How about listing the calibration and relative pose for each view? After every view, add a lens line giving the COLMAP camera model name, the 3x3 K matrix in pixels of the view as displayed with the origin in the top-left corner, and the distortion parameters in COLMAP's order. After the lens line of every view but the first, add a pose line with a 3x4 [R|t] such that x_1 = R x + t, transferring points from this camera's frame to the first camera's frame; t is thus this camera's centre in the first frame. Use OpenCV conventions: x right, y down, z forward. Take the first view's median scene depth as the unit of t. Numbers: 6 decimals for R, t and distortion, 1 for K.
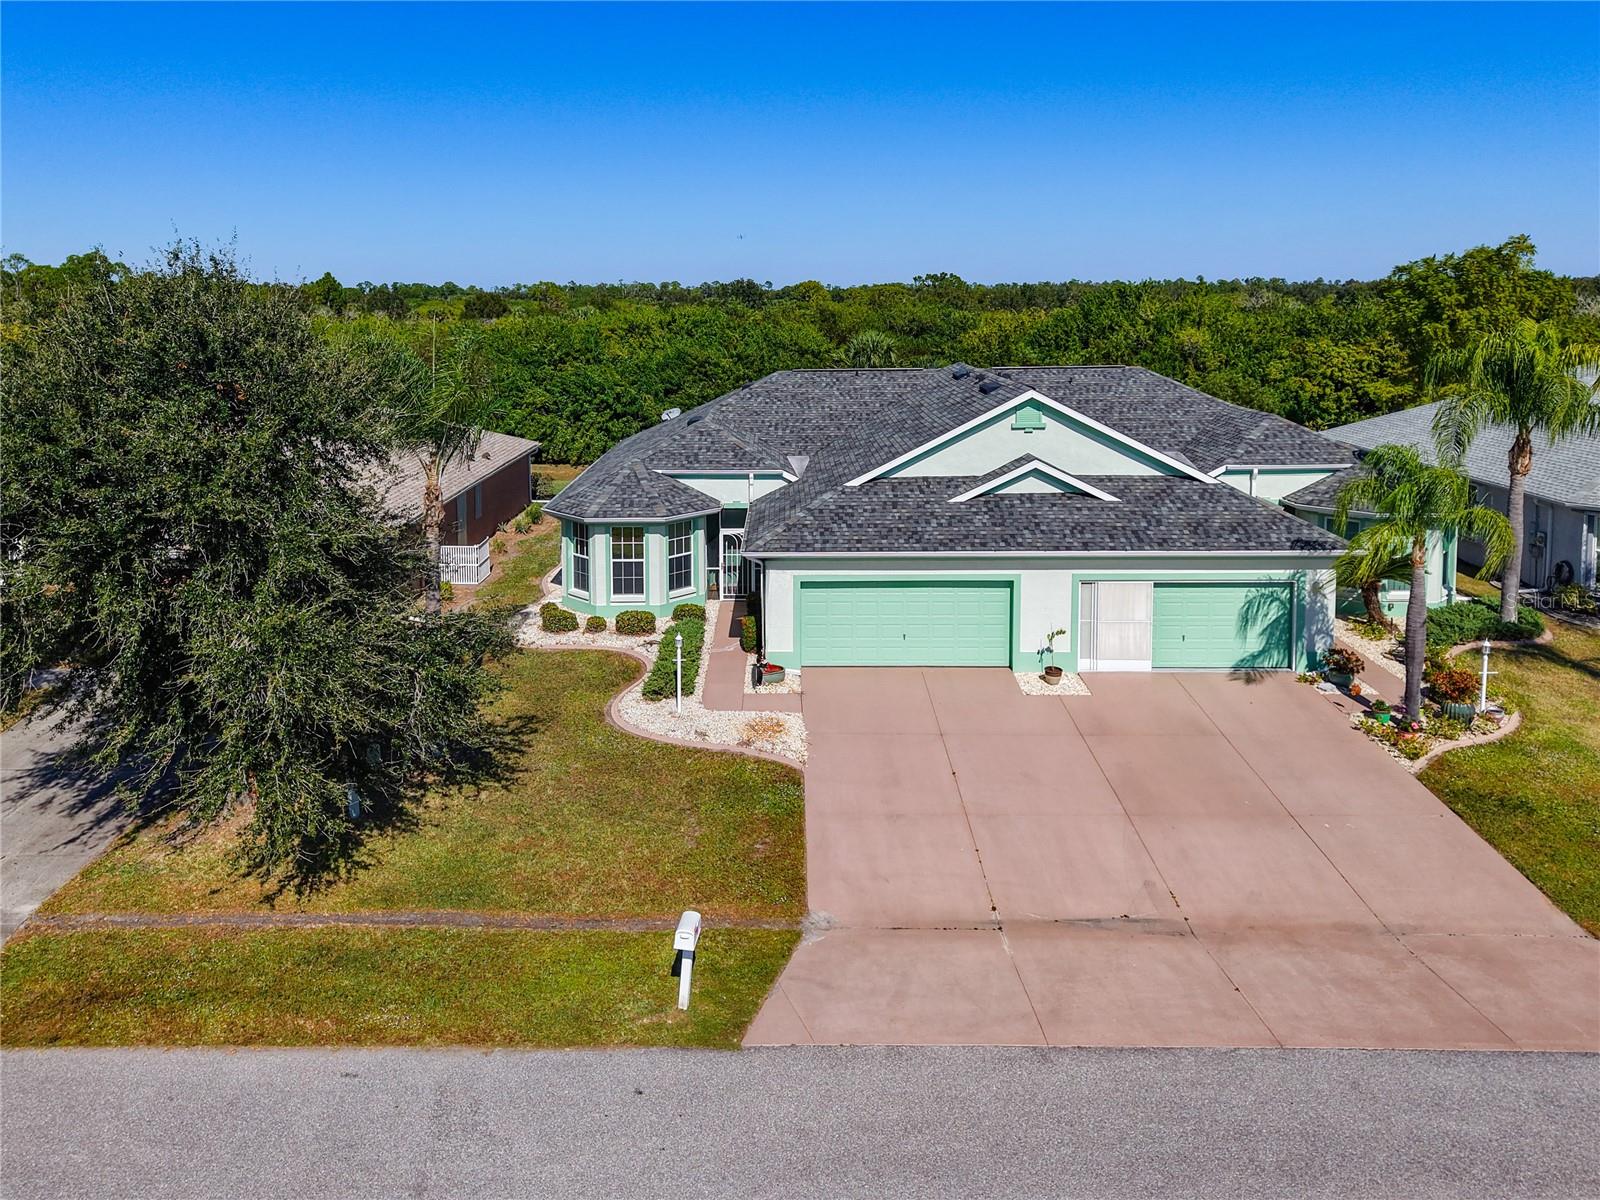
lens RADIAL K [[1122.8, 0, 772.1], [0, 1122.8, 384.3], [0, 0, 1]] dist [0.008865, -0.004967]
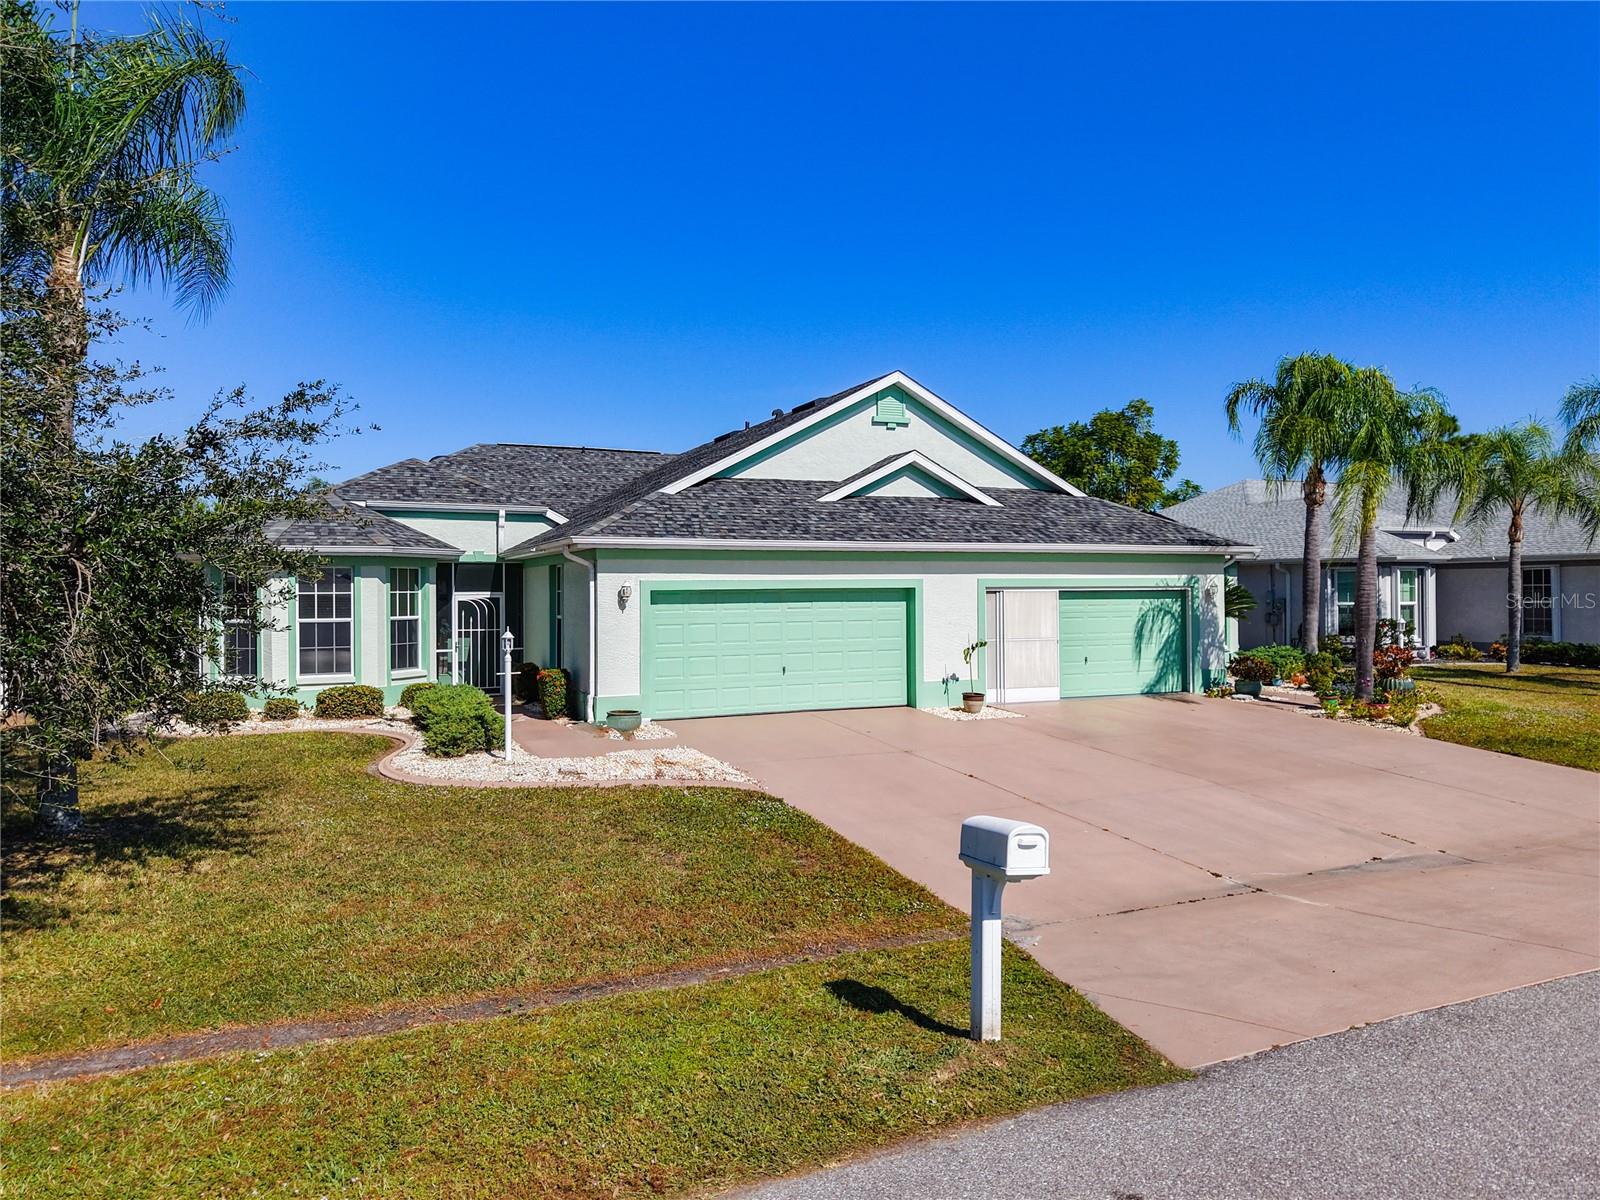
lens RADIAL K [[1106.2, 0, 808.0], [0, 1106.2, 550.6], [0, 0, 1]] dist [0.008344, -0.002223]
pose [[0.905175, 0.012269, 0.424862, -0.174360], [0.033040, 0.994527, -0.099114, 0.221873], [-0.423752, 0.103753, 0.899816, 0.342949]]
